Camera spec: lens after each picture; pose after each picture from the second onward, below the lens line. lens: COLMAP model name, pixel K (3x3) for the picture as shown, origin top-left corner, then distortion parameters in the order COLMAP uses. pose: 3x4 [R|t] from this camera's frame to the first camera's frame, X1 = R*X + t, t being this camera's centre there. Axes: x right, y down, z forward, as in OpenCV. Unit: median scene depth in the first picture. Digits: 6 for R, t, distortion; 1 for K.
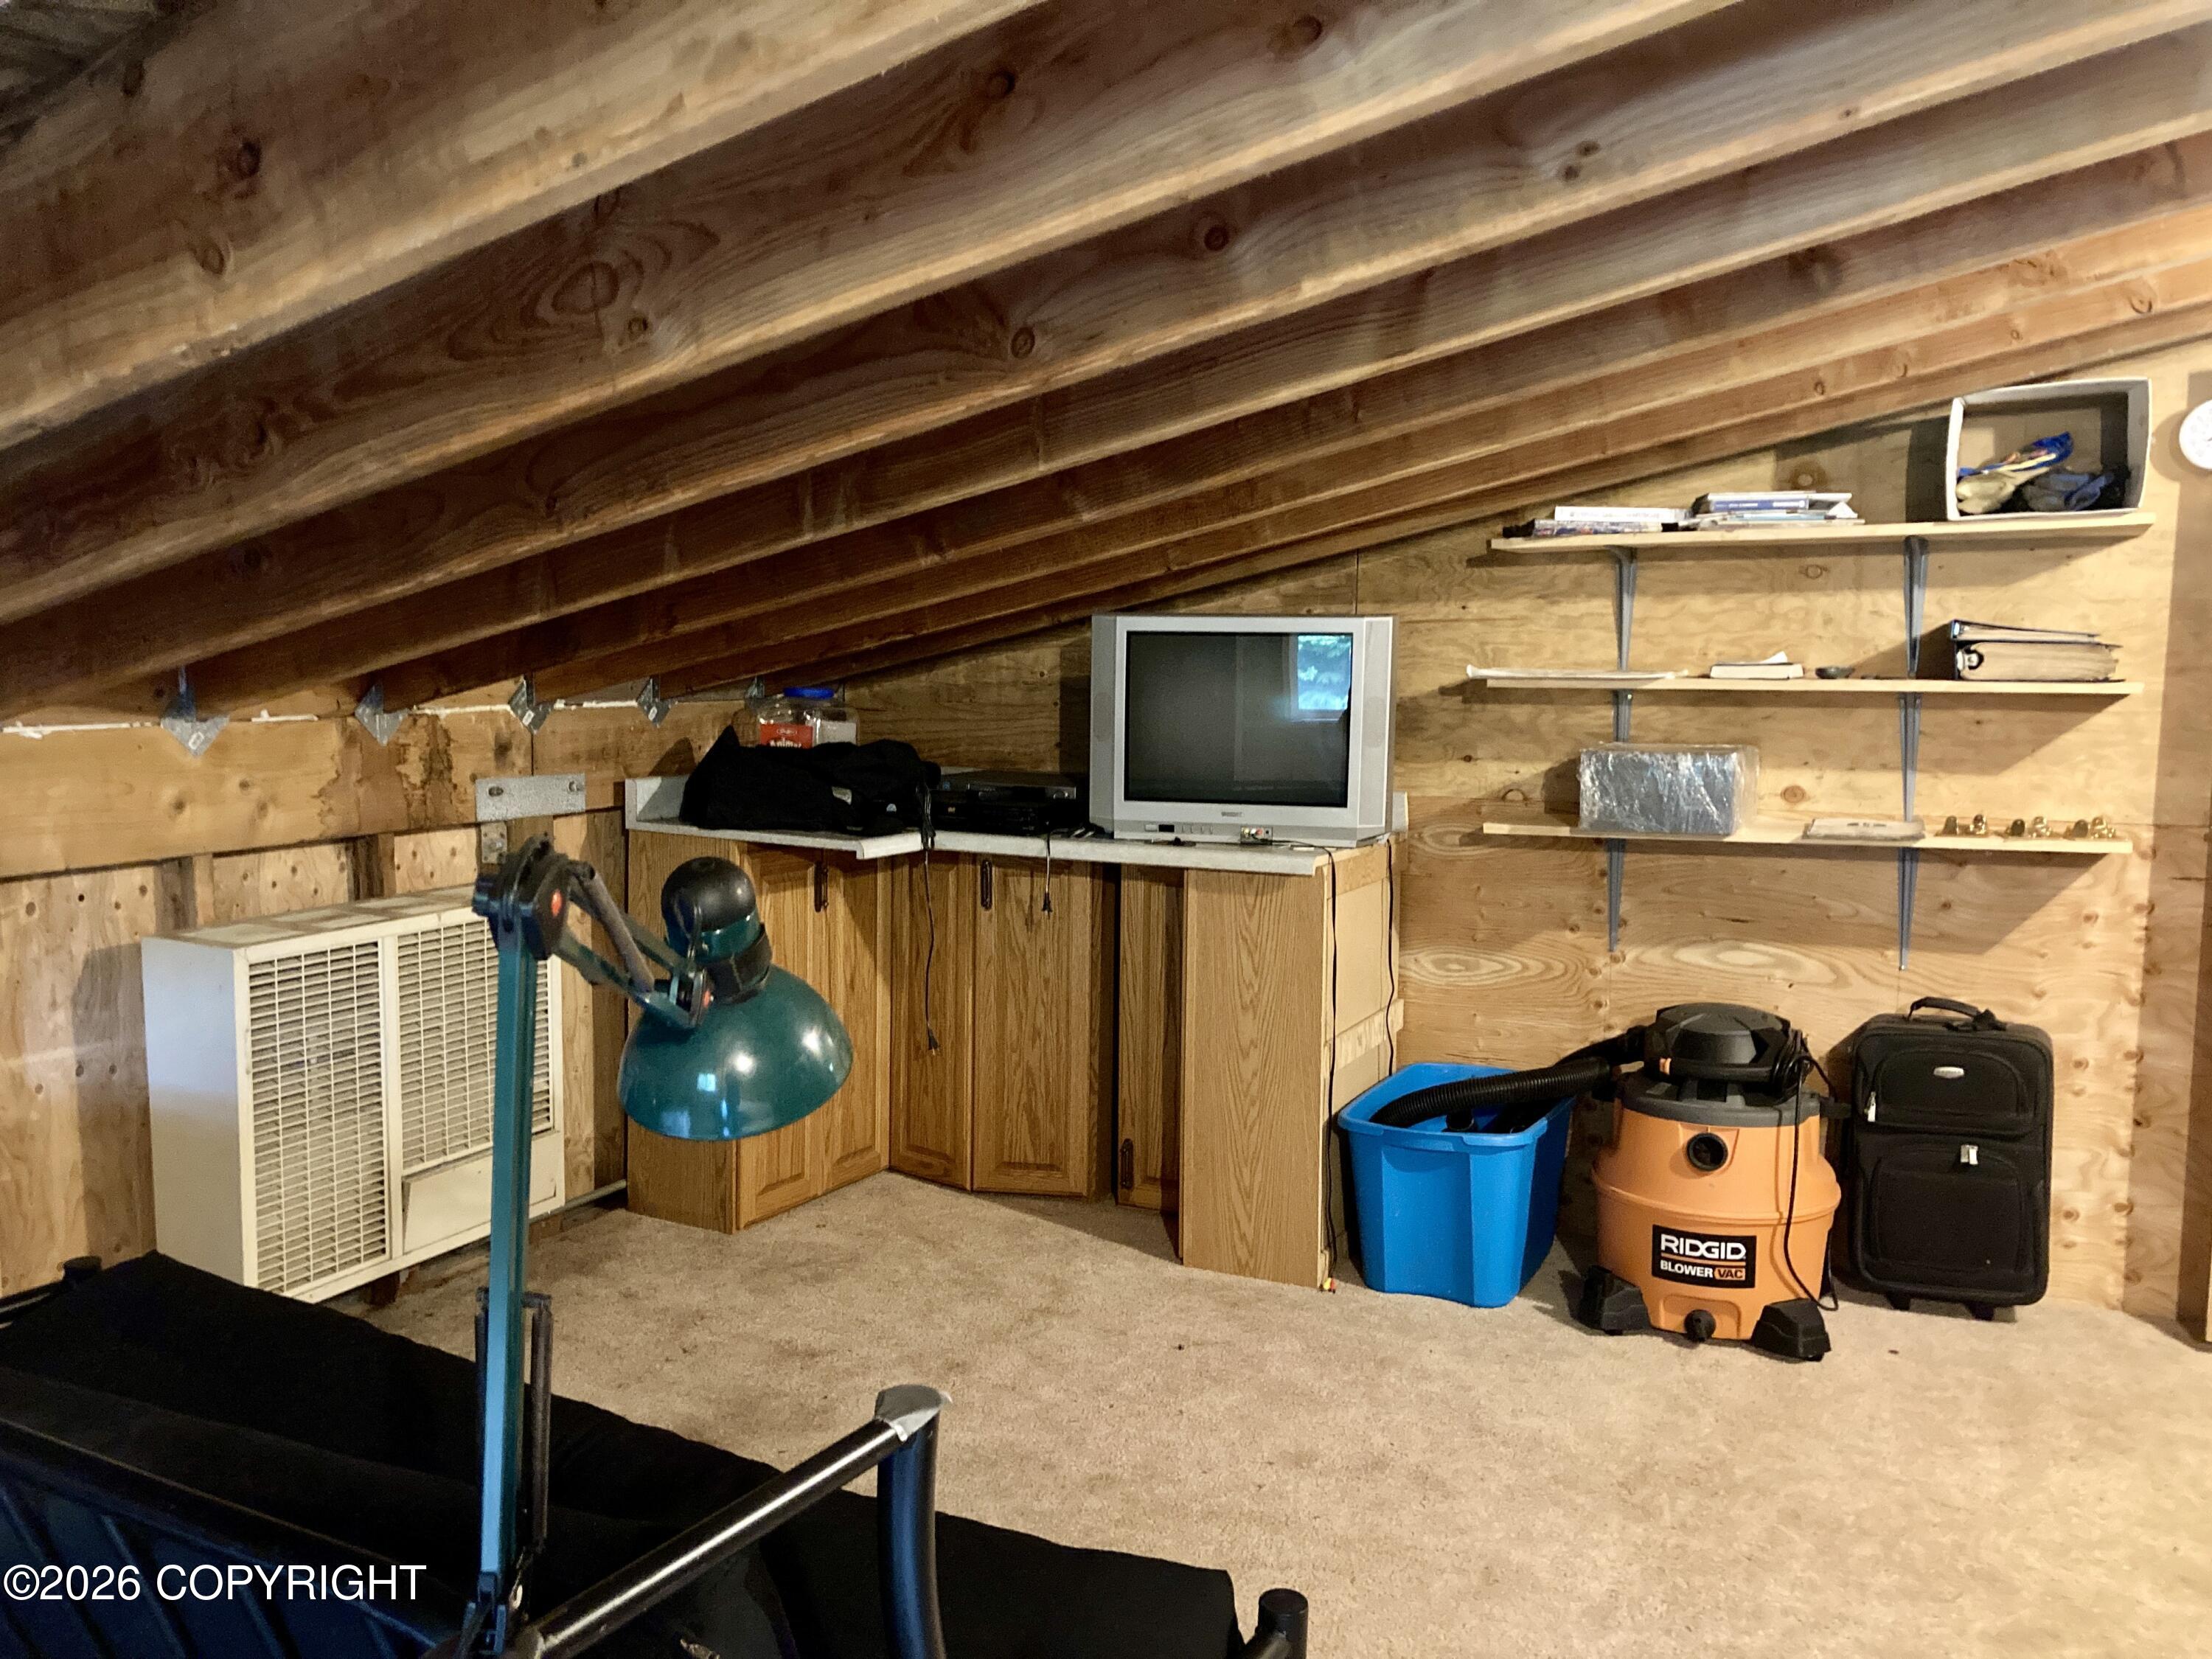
lens RADIAL K [[1831.8, 0, 1088.6], [0, 1831.8, 823.3], [0, 0, 1]] dist [0.027567, -0.011209]
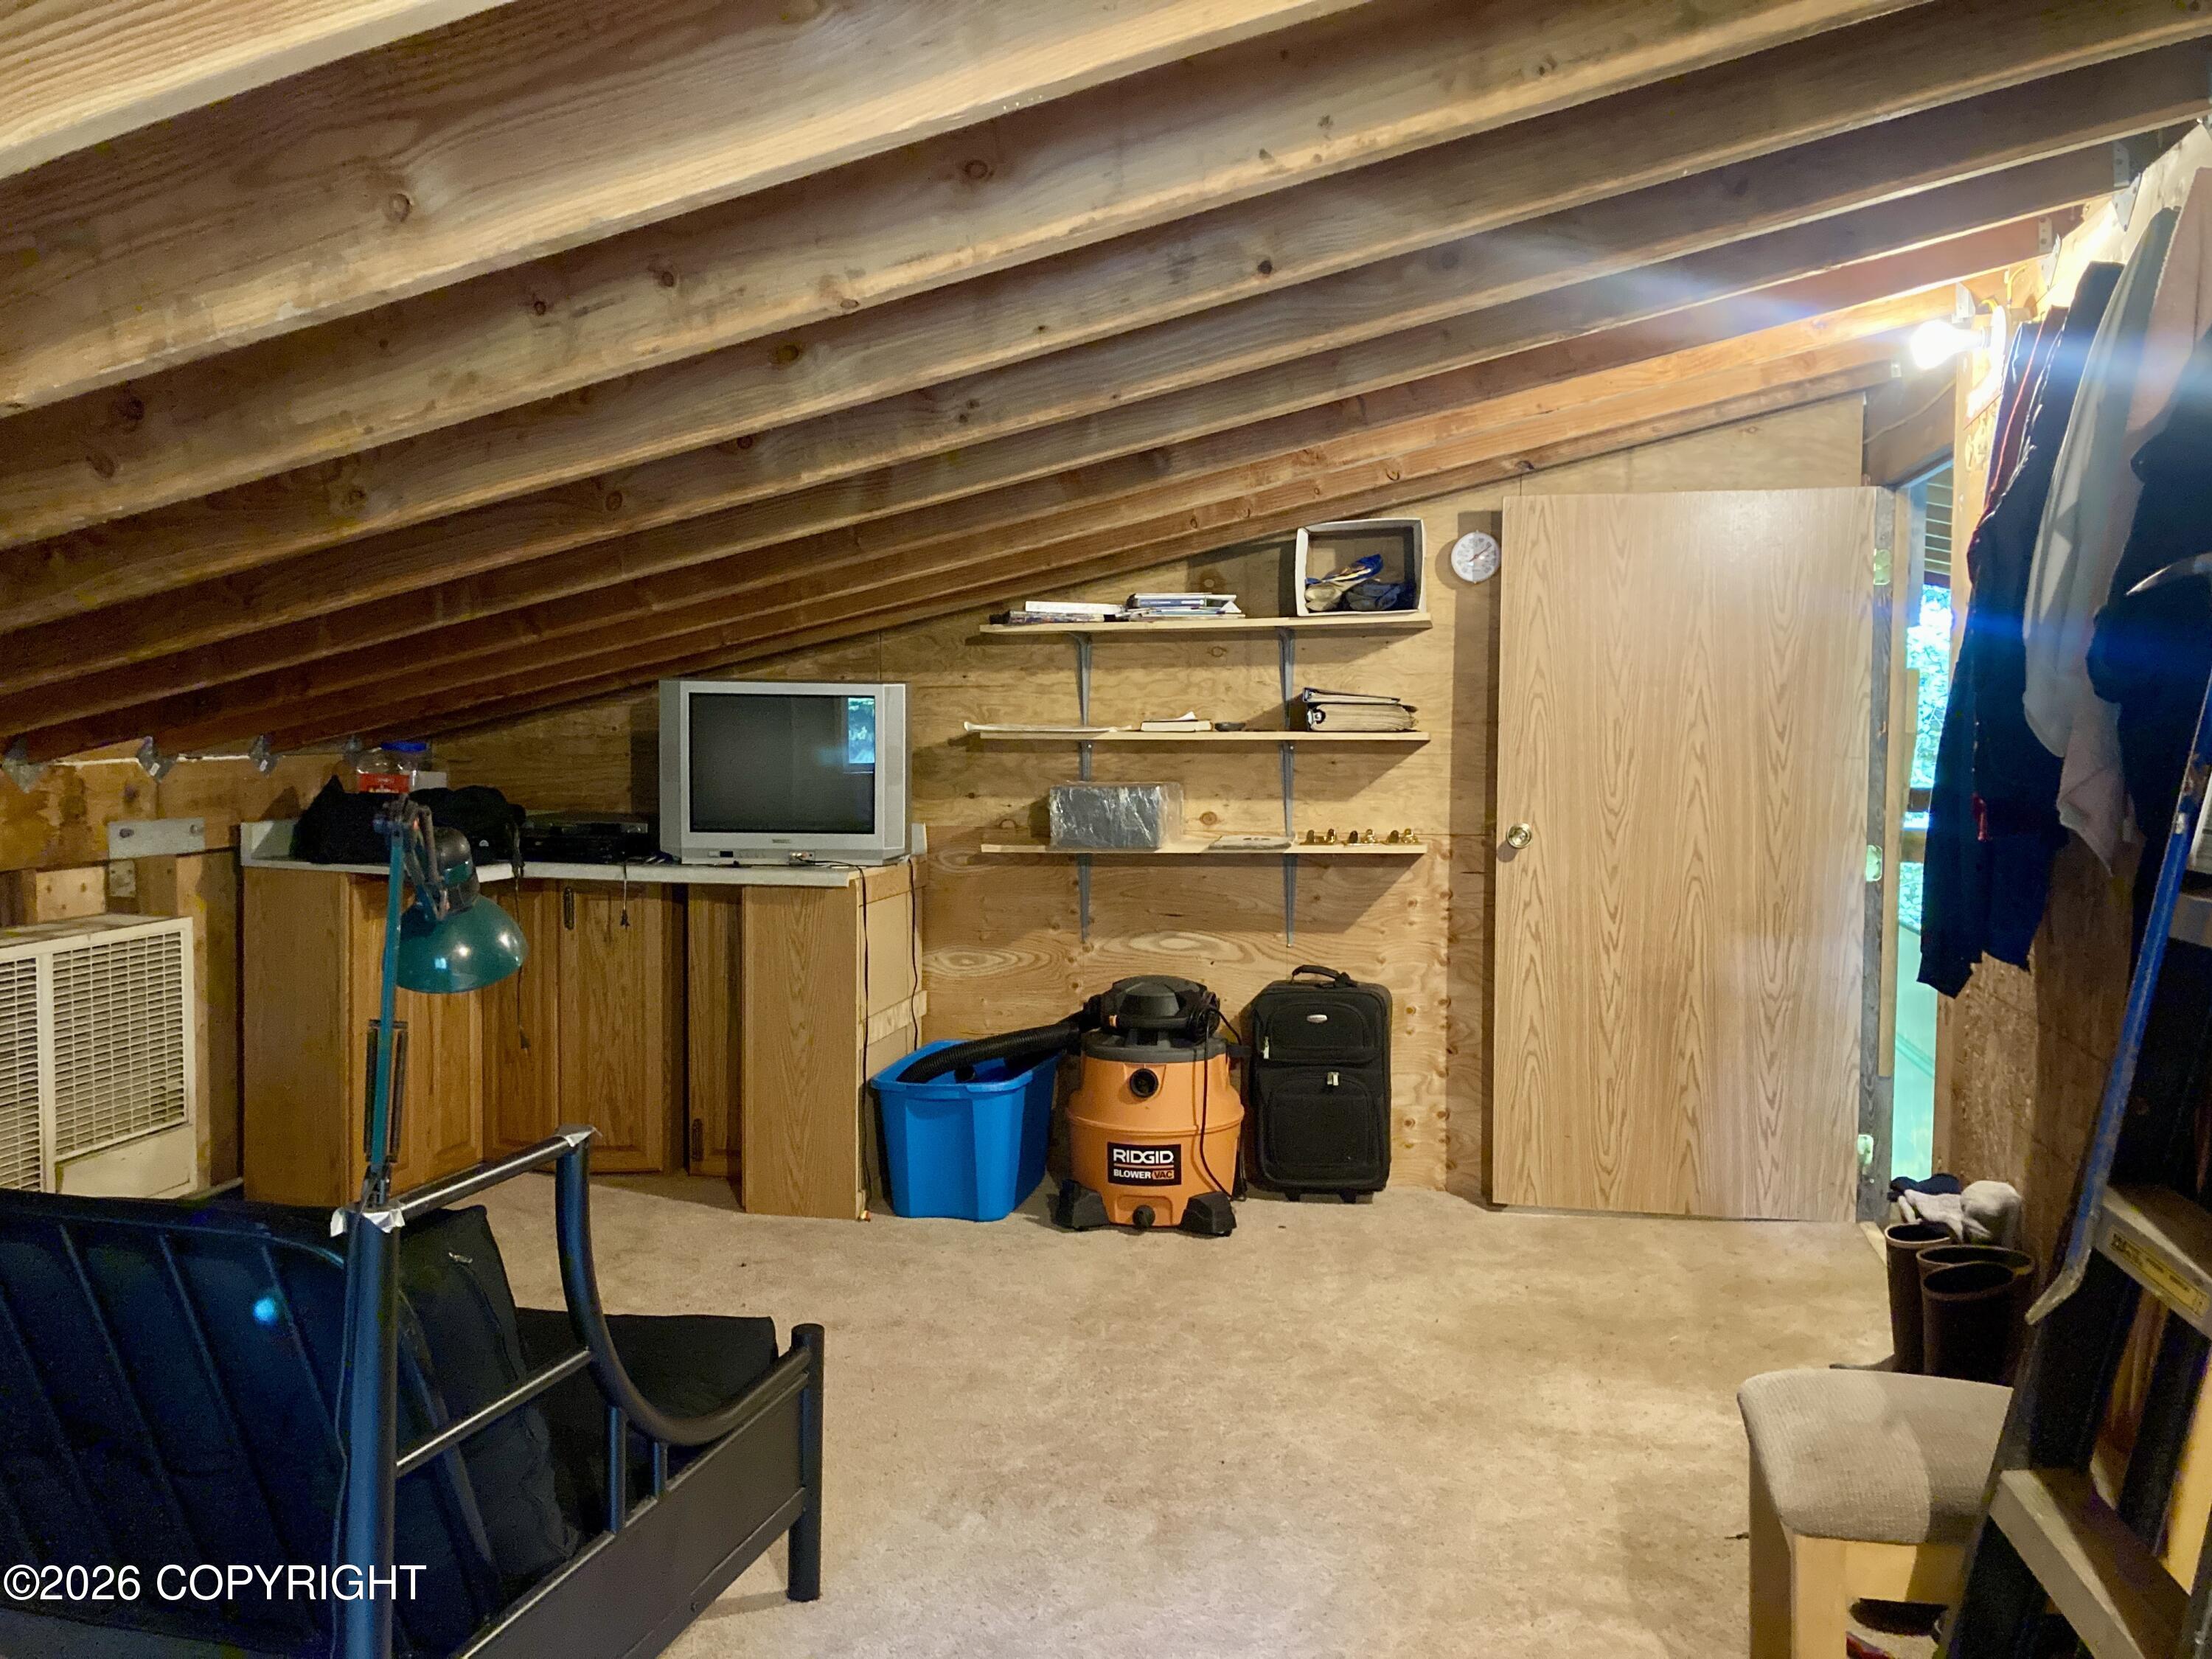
lens RADIAL K [[1784.1, 0, 1116.9], [0, 1784.1, 820.9], [0, 0, 1]] dist [0.104985, -0.199011]
pose [[0.967572, -0.017686, 0.251974, -0.006803], [0.026273, 0.999182, -0.030753, 0.025471], [-0.251224, 0.036375, 0.967245, -0.244211]]
